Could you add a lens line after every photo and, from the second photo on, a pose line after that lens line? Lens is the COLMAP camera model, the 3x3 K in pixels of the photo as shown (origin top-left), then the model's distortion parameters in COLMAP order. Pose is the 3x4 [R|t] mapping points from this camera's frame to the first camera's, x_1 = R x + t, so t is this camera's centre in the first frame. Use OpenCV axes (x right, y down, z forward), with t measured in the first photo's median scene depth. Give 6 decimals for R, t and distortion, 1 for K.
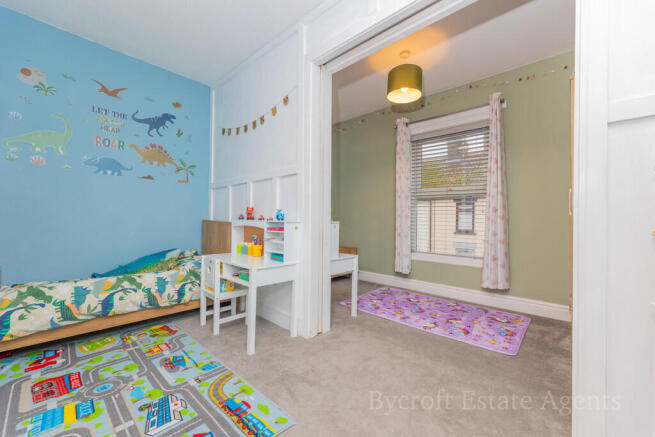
lens RADIAL K [[271.6, 0, 330.2], [0, 271.6, 224.3], [0, 0, 1]] dist [0.000047, 0.000109]
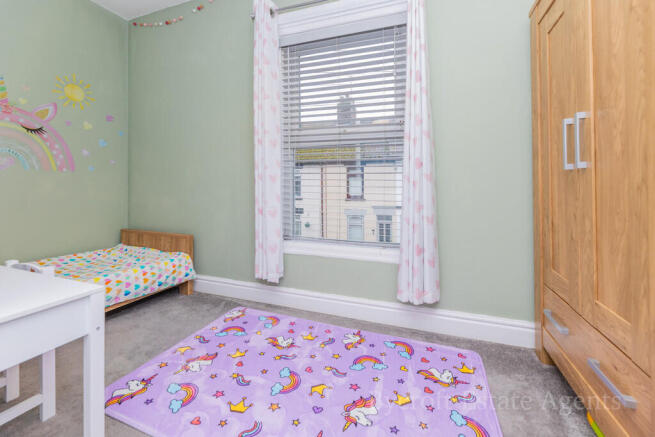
lens RADIAL K [[271.6, 0, 332.7], [0, 271.6, 217.3], [0, 0, 1]] dist [0.000047, 0.000109]
pose [[0.925733, -0.051578, 0.374645, 0.209858], [0.015888, 0.995085, 0.097738, -0.000529], [-0.377845, -0.084527, 0.922002, 0.505714]]
